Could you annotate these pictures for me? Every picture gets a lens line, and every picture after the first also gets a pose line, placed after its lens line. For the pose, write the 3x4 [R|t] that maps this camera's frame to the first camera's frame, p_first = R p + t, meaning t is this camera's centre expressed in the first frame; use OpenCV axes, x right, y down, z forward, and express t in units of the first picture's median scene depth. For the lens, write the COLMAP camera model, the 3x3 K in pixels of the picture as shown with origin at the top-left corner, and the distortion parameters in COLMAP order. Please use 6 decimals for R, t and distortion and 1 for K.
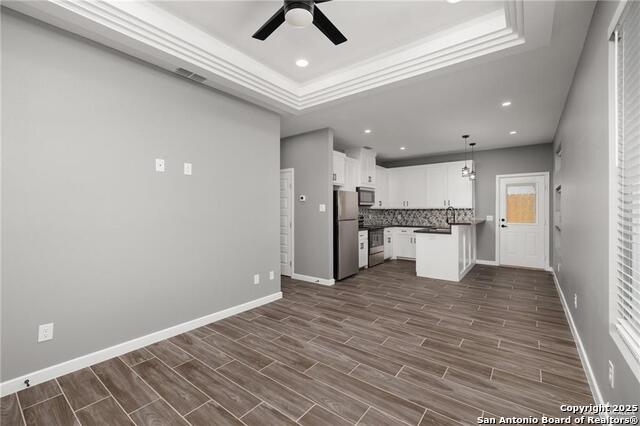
lens RADIAL K [[270.7, 0, 320.0], [0, 270.7, 213.0], [0, 0, 1]] dist [0.000545, 0.000068]
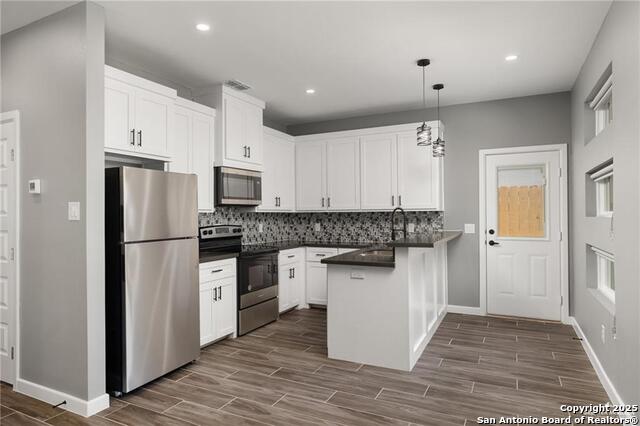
lens RADIAL K [[384.2, 0, 320.0], [0, 384.2, 213.0], [0, 0, 1]] dist [-0.005851, -0.000724]
pose [[0.981721, -0.003418, 0.190293, 0.187687], [0.005743, 0.999915, -0.011667, -0.005660], [-0.190237, 0.012547, 0.981658, 0.304282]]
